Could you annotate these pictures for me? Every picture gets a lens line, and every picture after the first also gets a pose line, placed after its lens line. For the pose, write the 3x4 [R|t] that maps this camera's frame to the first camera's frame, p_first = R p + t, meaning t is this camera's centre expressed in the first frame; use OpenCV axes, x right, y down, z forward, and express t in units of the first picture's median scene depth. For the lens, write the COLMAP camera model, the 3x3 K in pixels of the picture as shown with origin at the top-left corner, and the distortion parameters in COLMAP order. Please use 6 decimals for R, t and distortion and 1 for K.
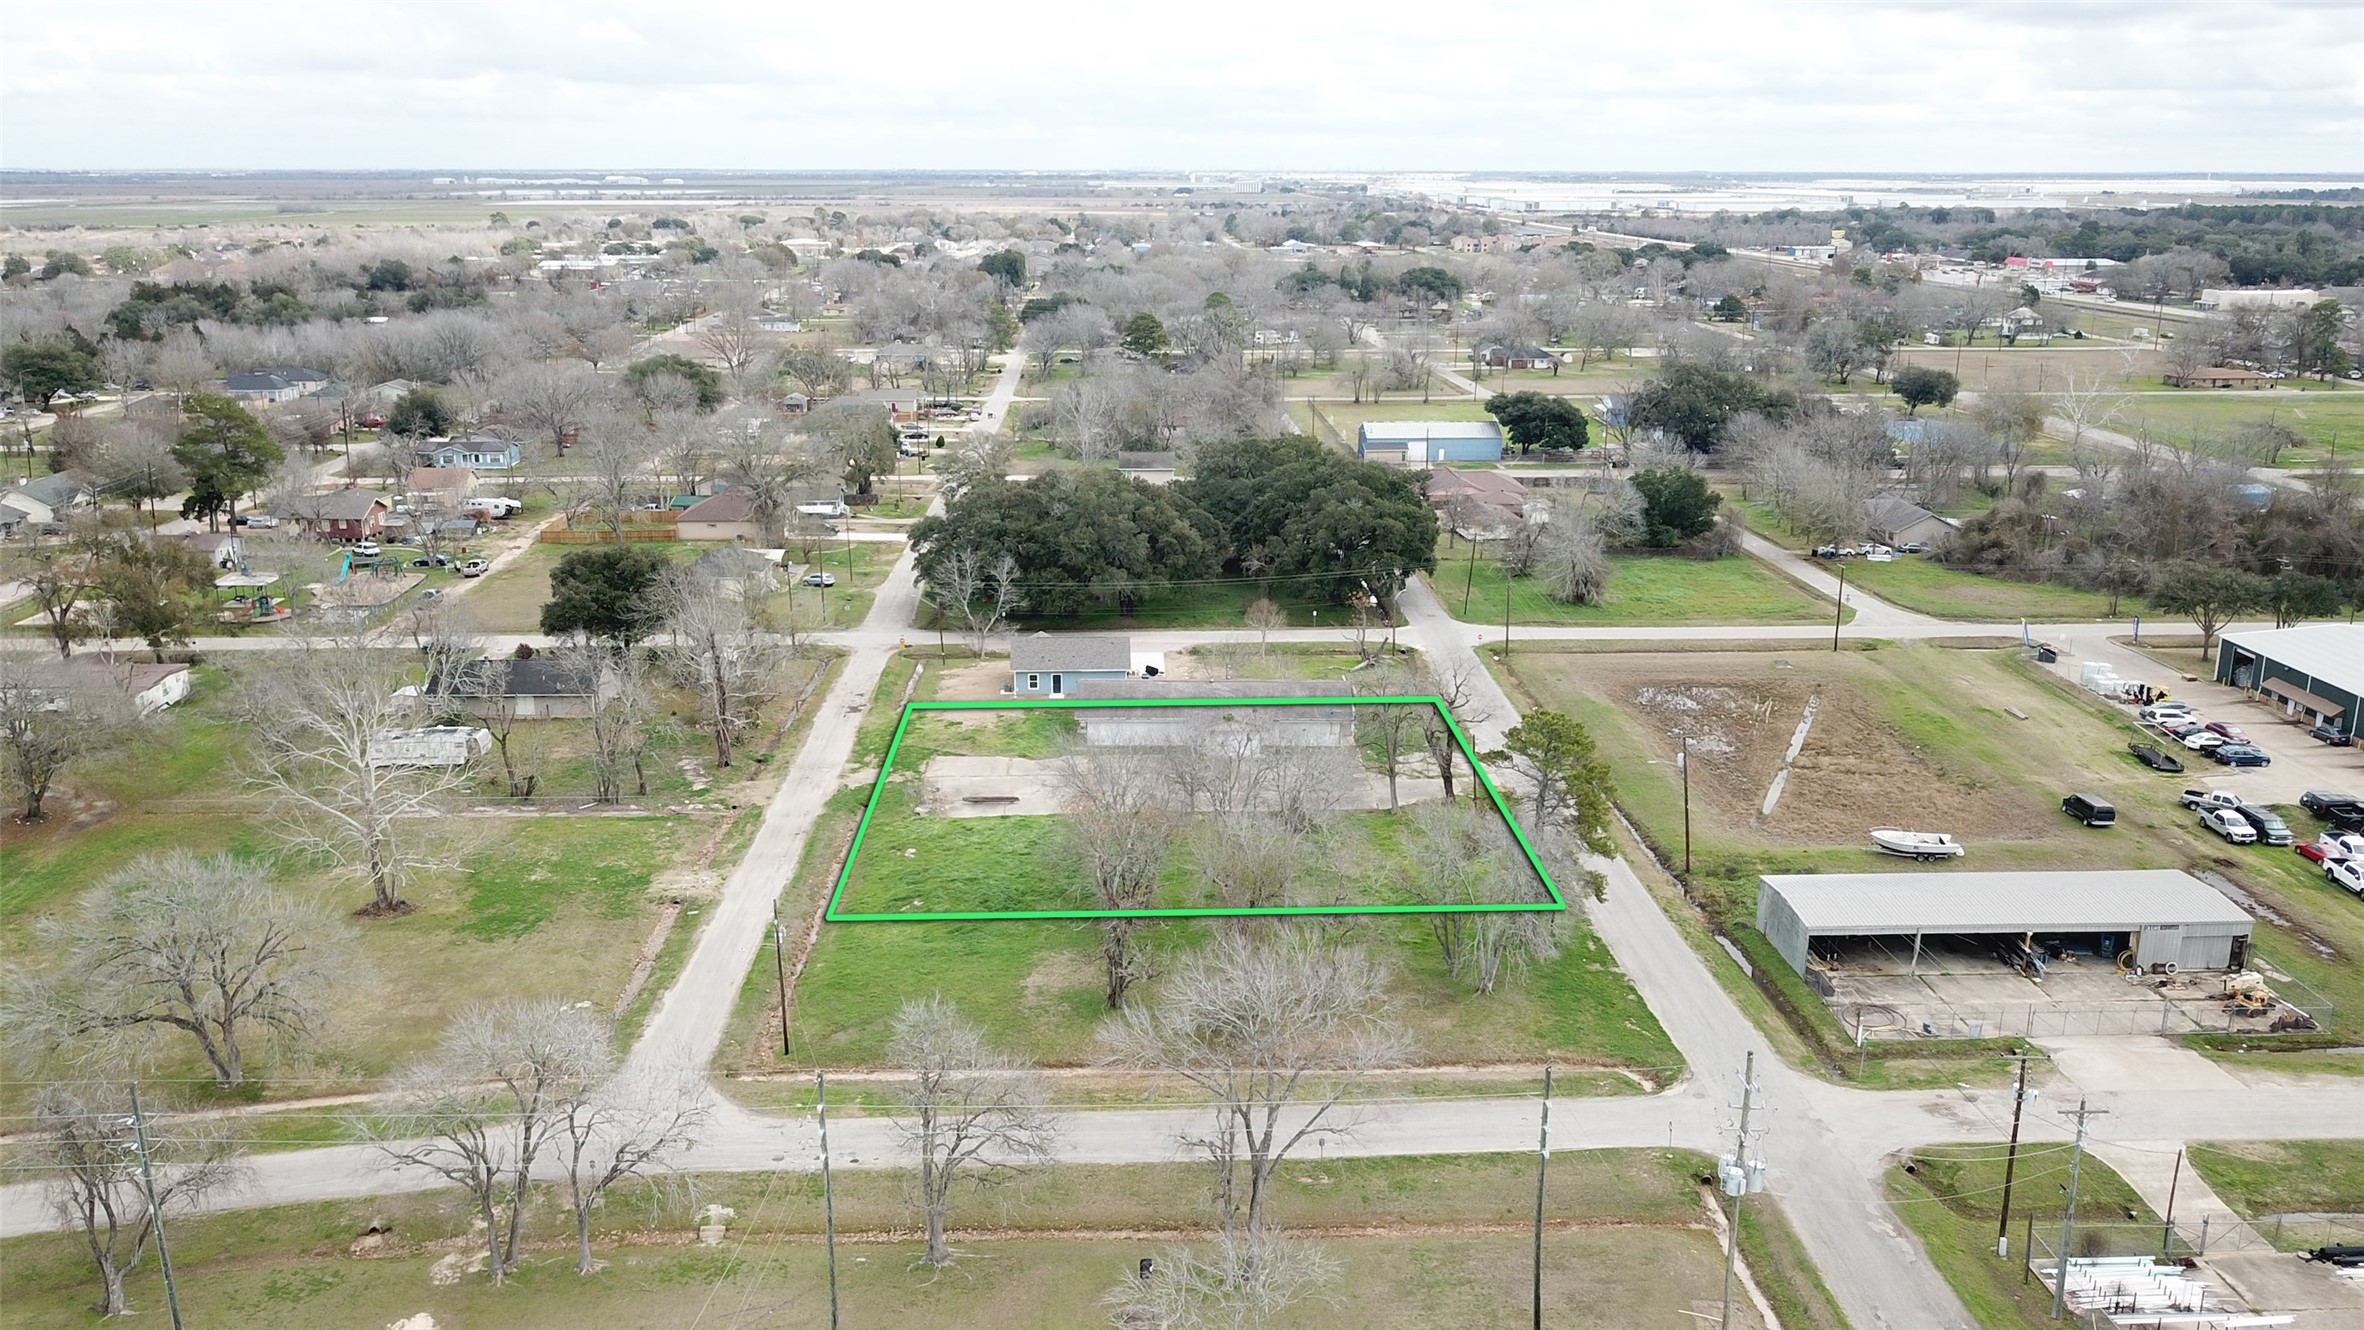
lens RADIAL K [[1860.2, 0, 1191.6], [0, 1860.2, 680.6], [0, 0, 1]] dist [0.062564, -0.109721]
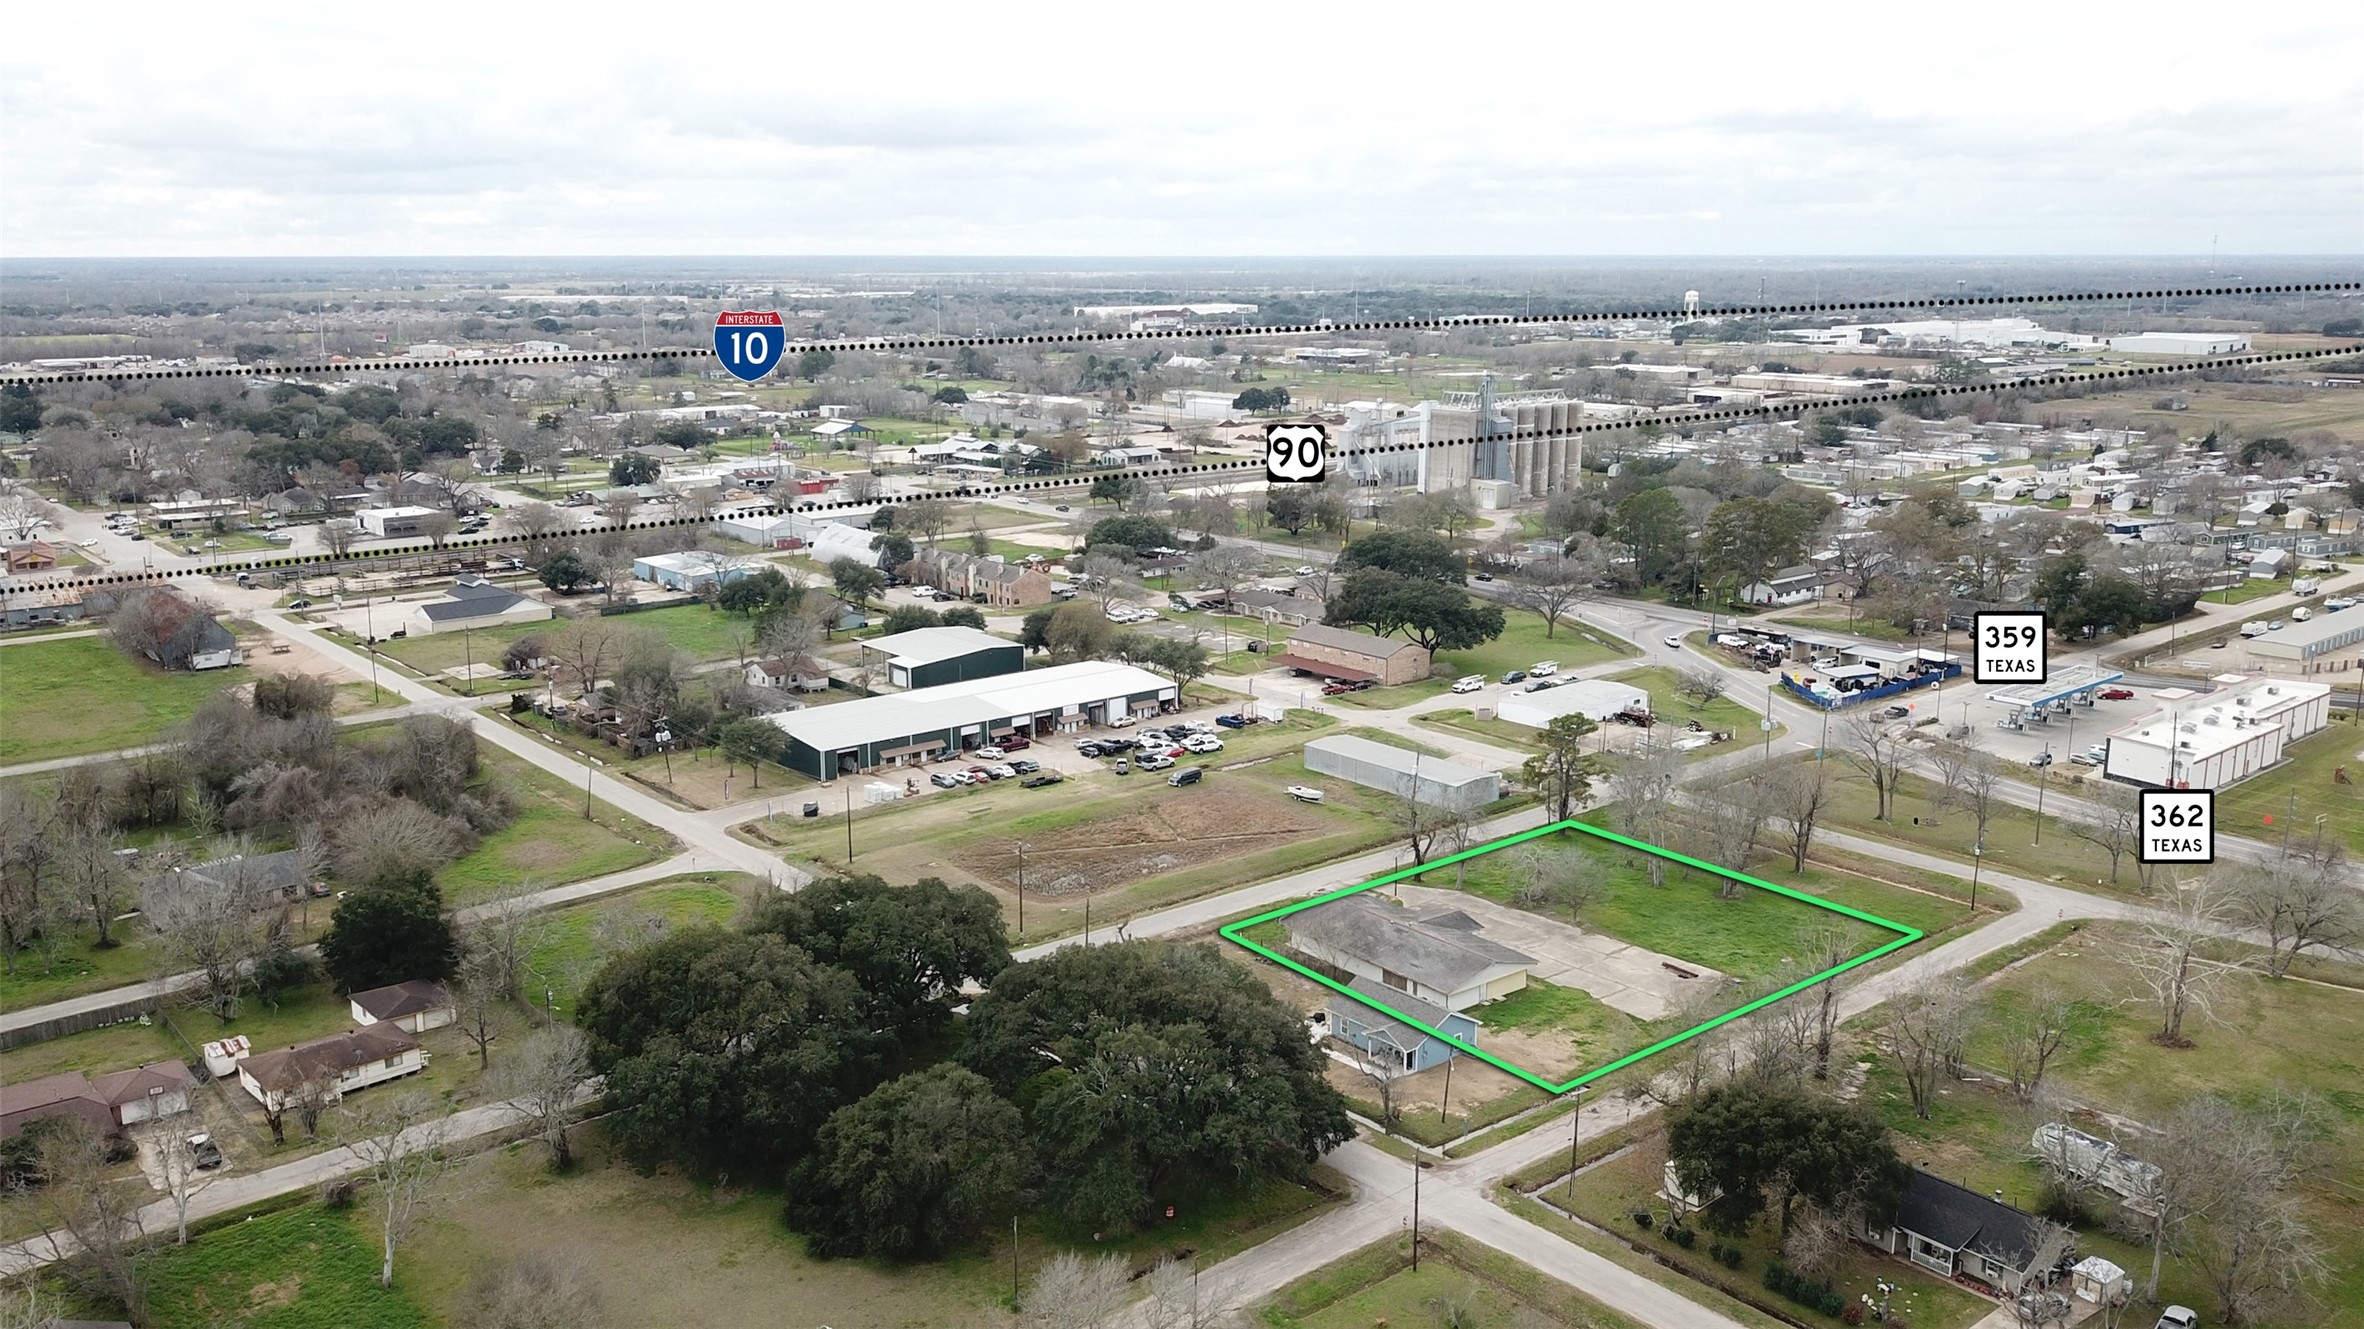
lens RADIAL K [[1870.4, 0, 1182.0], [0, 1870.4, 664.5], [0, 0, 1]] dist [0.086061, -0.123614]
pose [[-0.615038, -0.172212, 0.769462, -0.713830], [0.206566, 0.906586, 0.368012, -0.560508], [-0.760959, 0.385286, -0.522011, 1.540706]]
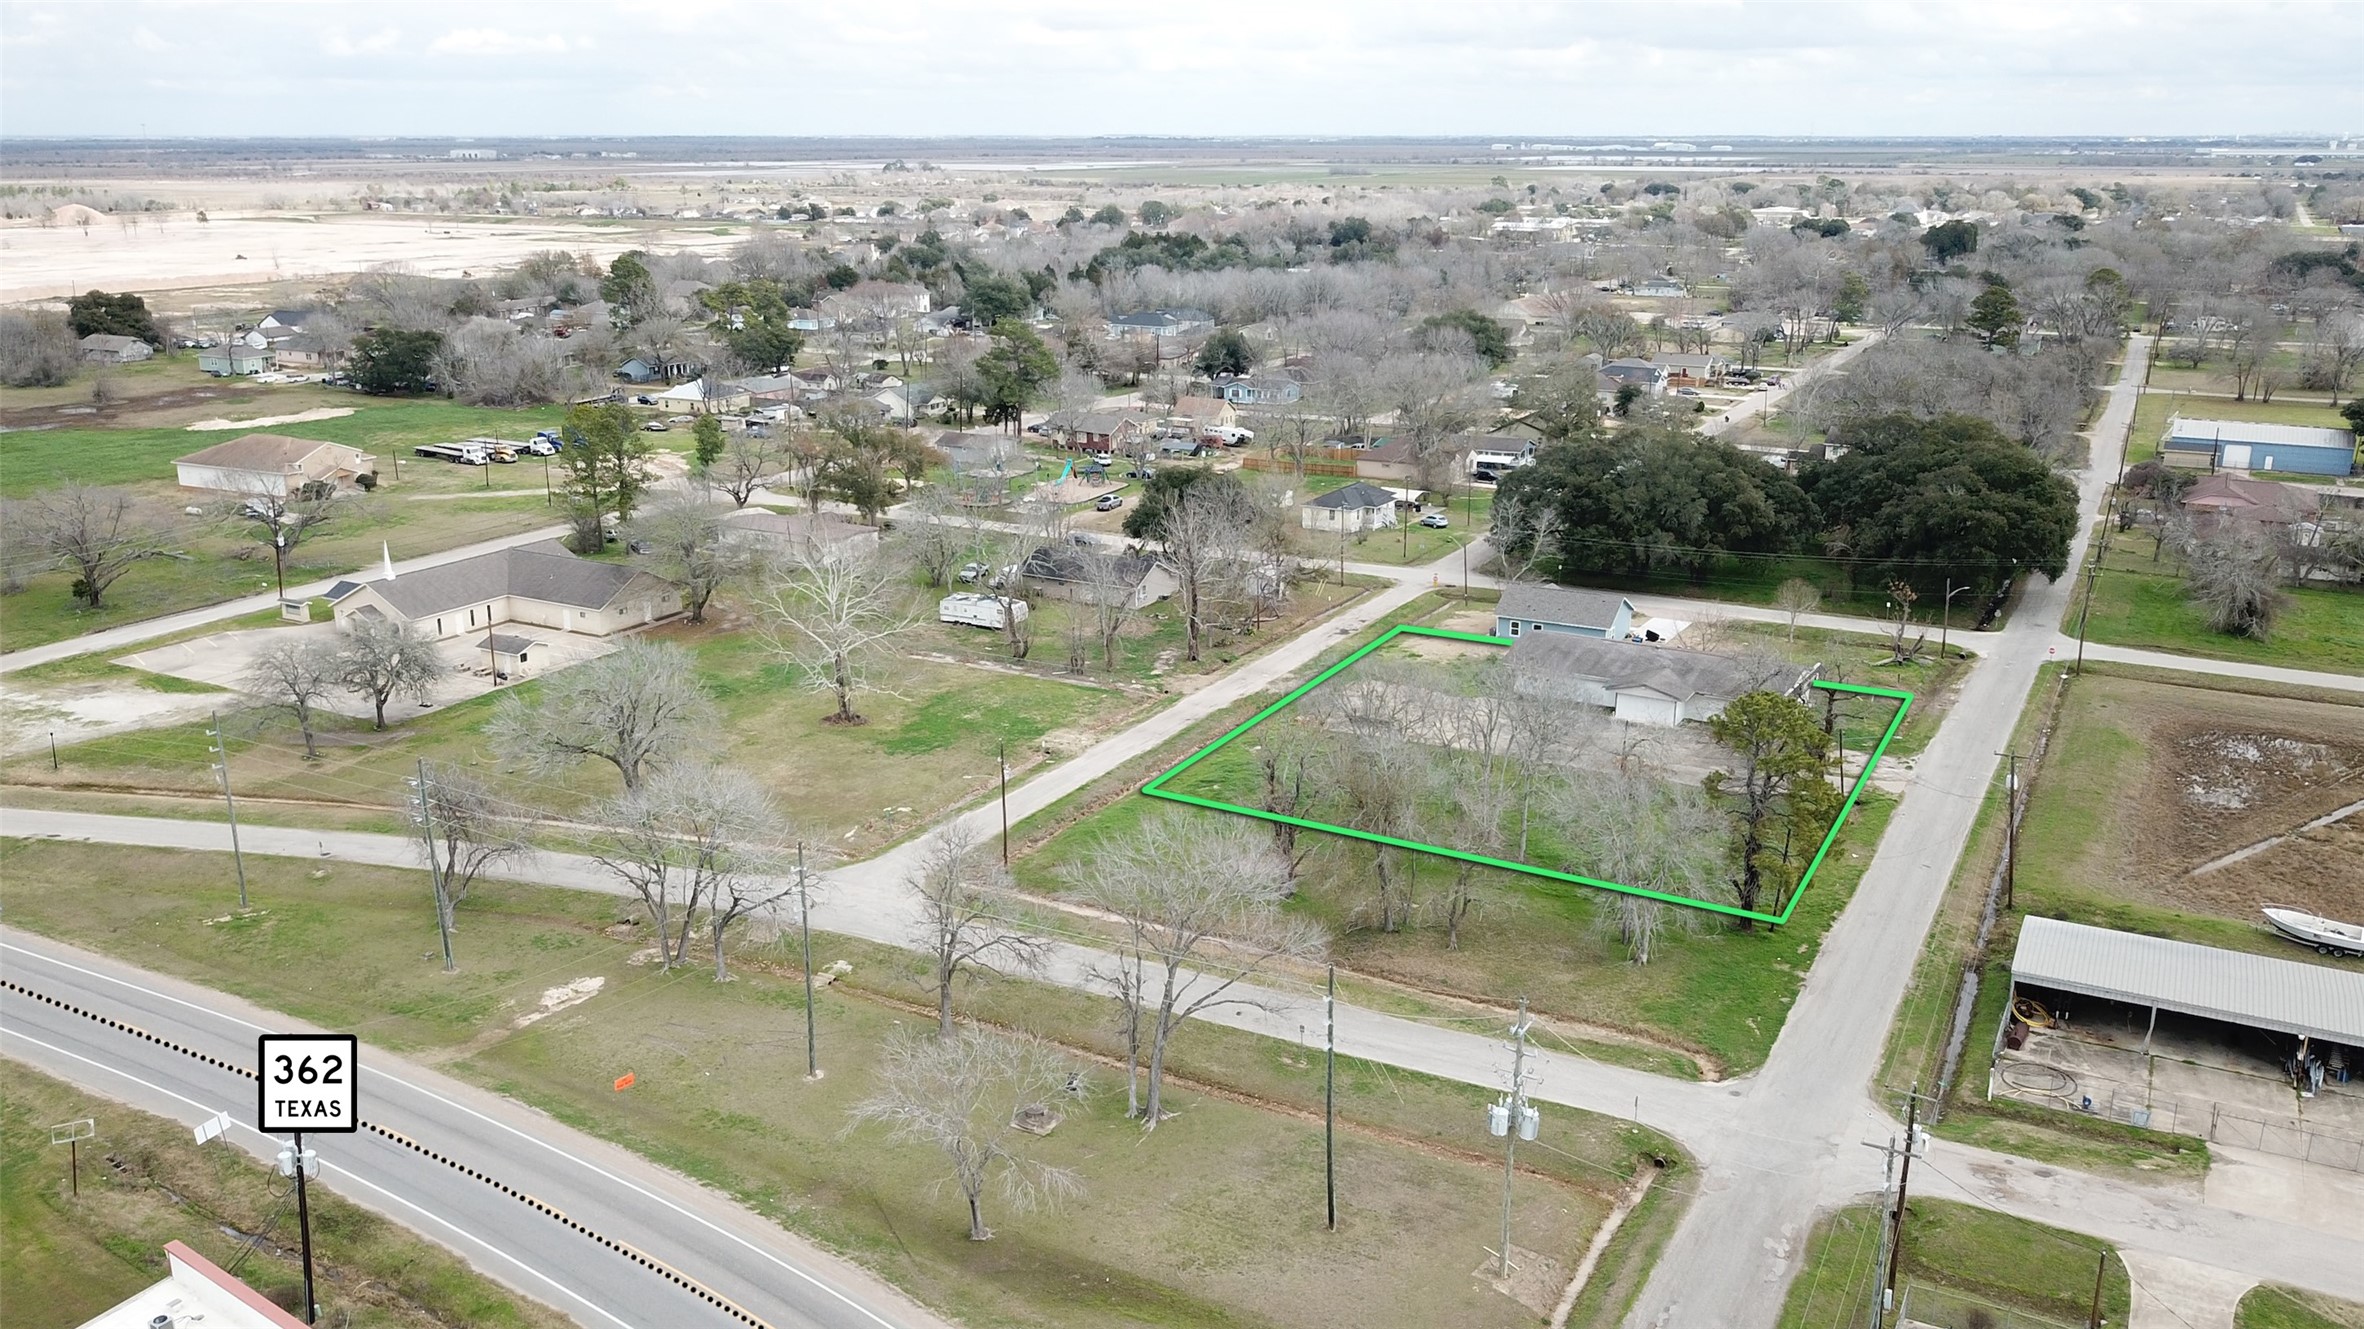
lens RADIAL K [[1908.7, 0, 1167.0], [0, 1908.7, 652.6], [0, 0, 1]] dist [0.004913, -0.008203]
pose [[0.855650, 0.134859, -0.499676, 0.289805], [-0.135964, 0.990116, 0.034401, 0.004073], [0.499377, 0.038503, 0.865529, 0.007541]]
